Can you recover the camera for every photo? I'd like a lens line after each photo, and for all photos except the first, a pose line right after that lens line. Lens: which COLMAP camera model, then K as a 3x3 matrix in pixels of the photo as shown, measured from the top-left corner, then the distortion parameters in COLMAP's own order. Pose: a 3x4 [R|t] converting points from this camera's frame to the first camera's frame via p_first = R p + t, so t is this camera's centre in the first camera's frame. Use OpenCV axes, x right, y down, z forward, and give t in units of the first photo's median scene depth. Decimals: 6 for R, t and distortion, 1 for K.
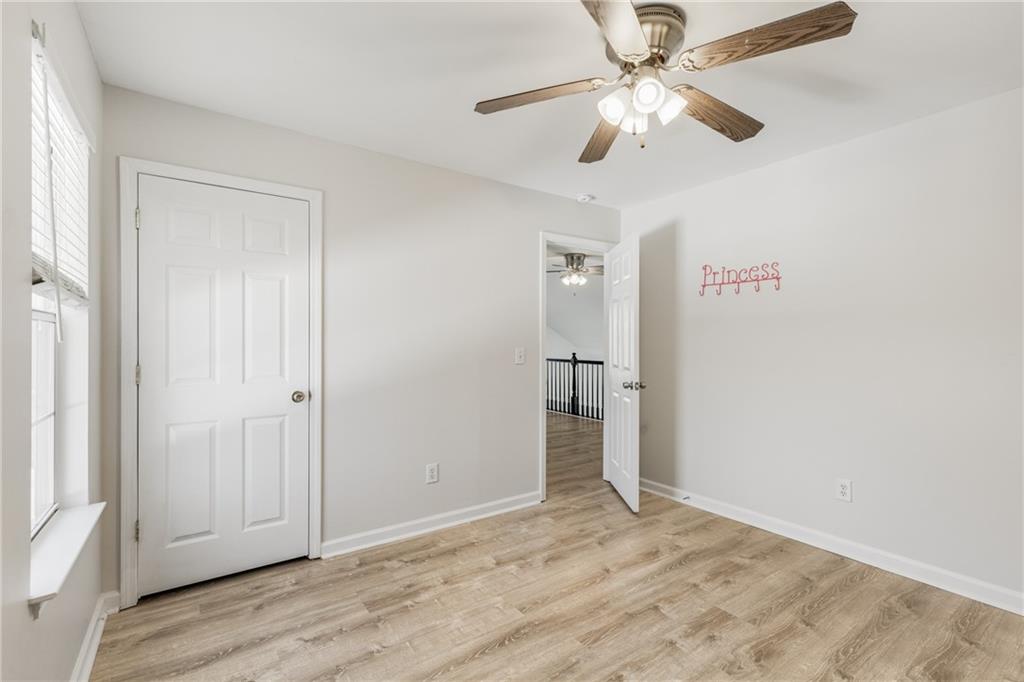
lens RADIAL K [[462.0, 0, 512.0], [0, 462.0, 341.0], [0, 0, 1]] dist [-0.001734, -0.000291]
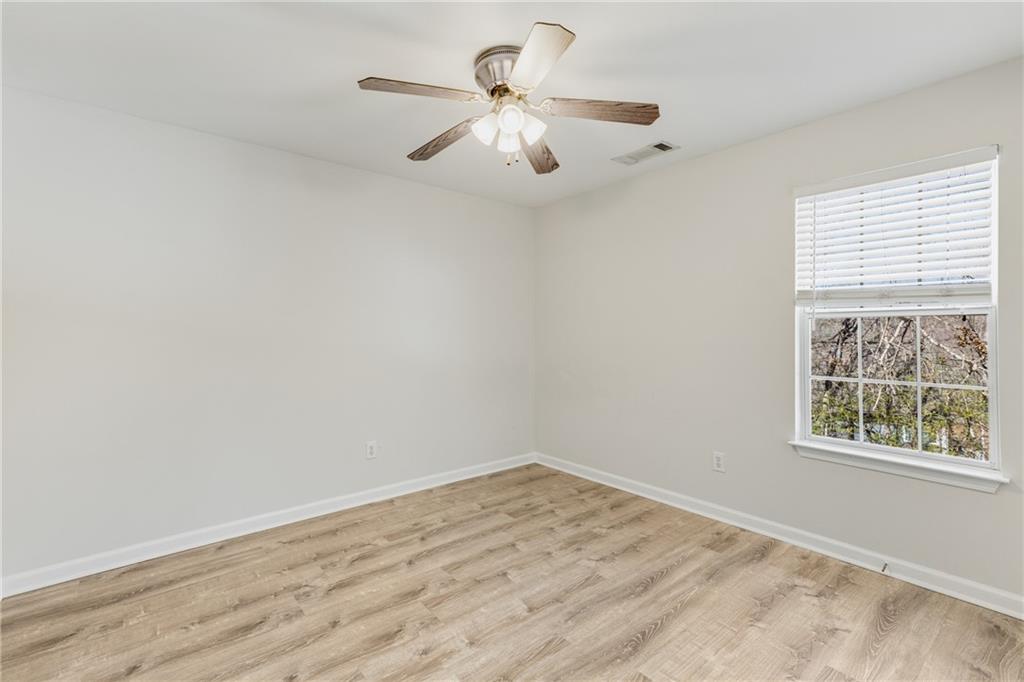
lens RADIAL K [[462.0, 0, 512.0], [0, 462.0, 341.0], [0, 0, 1]] dist [-0.001734, -0.000291]
pose [[-0.995357, 0.007490, -0.095958, 0.344179], [0.005520, 0.999769, 0.020784, 0.004295], [0.096092, 0.020158, -0.995168, 1.919026]]
